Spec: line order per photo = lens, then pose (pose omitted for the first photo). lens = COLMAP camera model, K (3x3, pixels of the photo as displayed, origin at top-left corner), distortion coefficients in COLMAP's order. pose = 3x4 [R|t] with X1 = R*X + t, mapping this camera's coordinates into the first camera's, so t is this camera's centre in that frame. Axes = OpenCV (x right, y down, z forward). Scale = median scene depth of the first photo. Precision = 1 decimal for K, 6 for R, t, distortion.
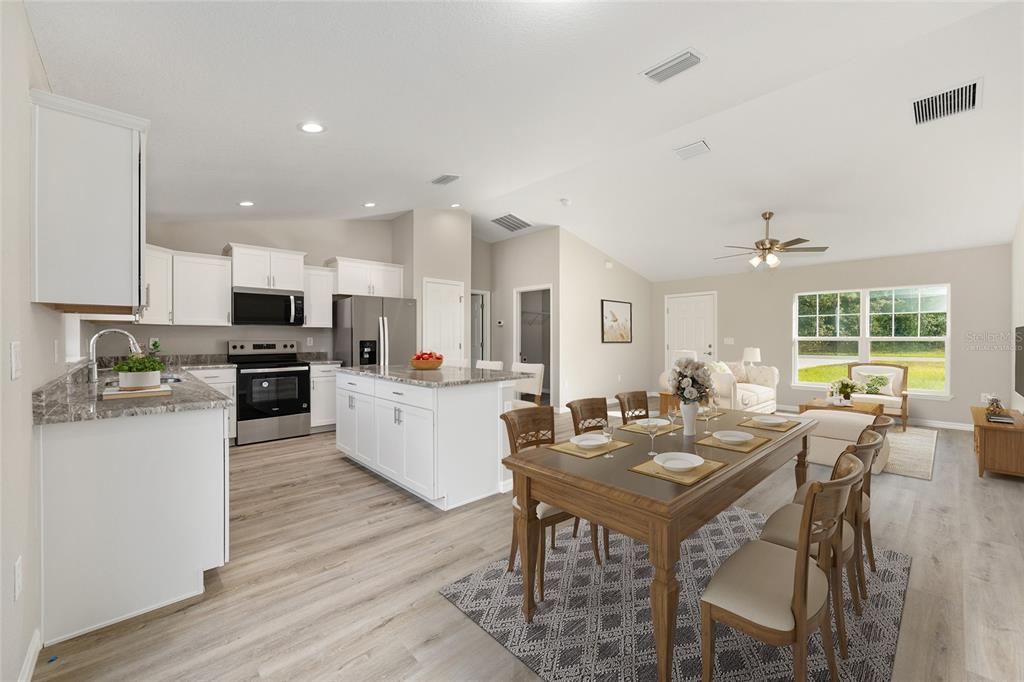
lens RADIAL K [[410.9, 0, 514.6], [0, 410.9, 340.0], [0, 0, 1]] dist [-0.001057, 0.000437]
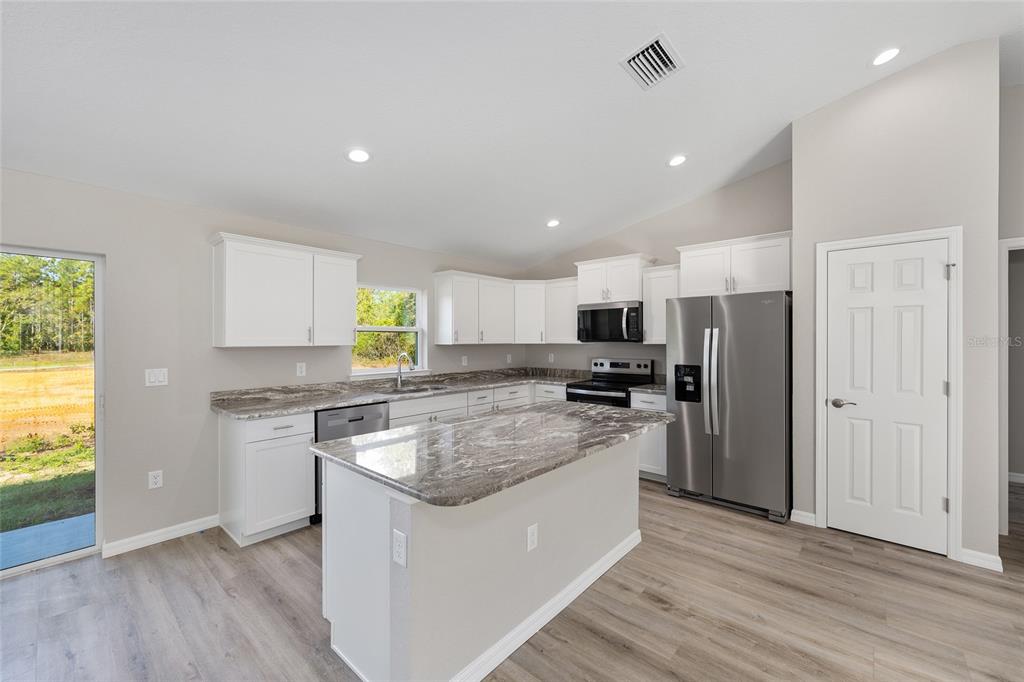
lens RADIAL K [[410.9, 0, 514.6], [0, 410.9, 340.0], [0, 0, 1]] dist [-0.001057, 0.000437]
pose [[0.097282, 0.000411, -0.995257, 0.283682], [-0.004153, 0.999991, 0.000007, -0.039614], [0.995248, 0.004132, 0.097283, 0.685686]]
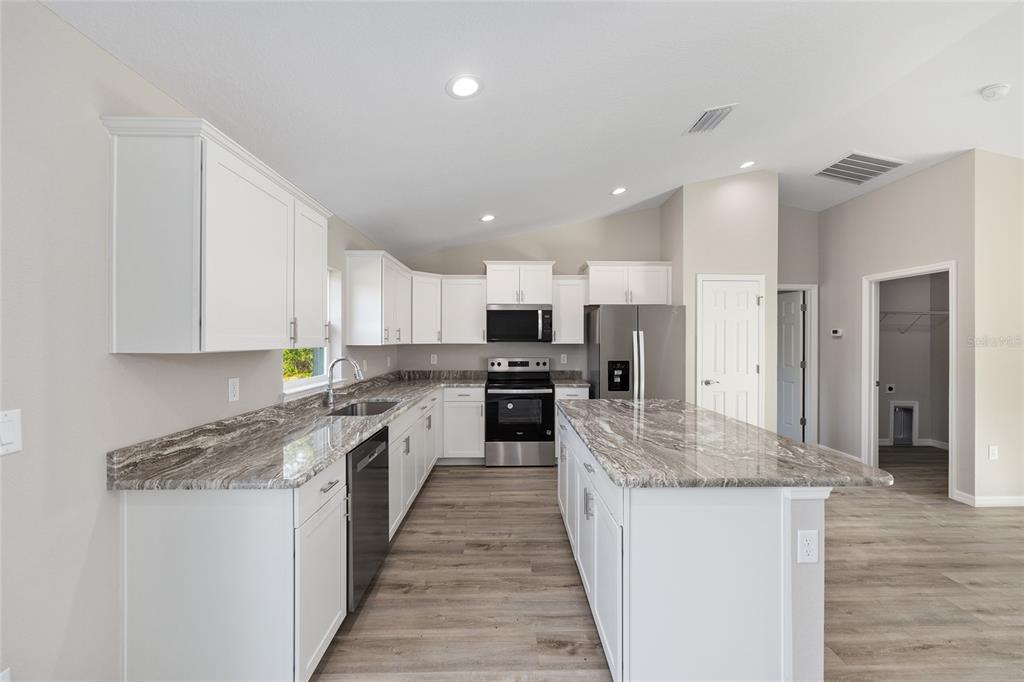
lens RADIAL K [[410.9, 0, 514.6], [0, 410.9, 340.0], [0, 0, 1]] dist [-0.001057, 0.000437]
pose [[0.743653, 0.001282, -0.668564, 0.029786], [-0.005000, 0.999981, -0.003643, -0.037112], [0.668547, 0.006052, 0.743646, 0.278710]]
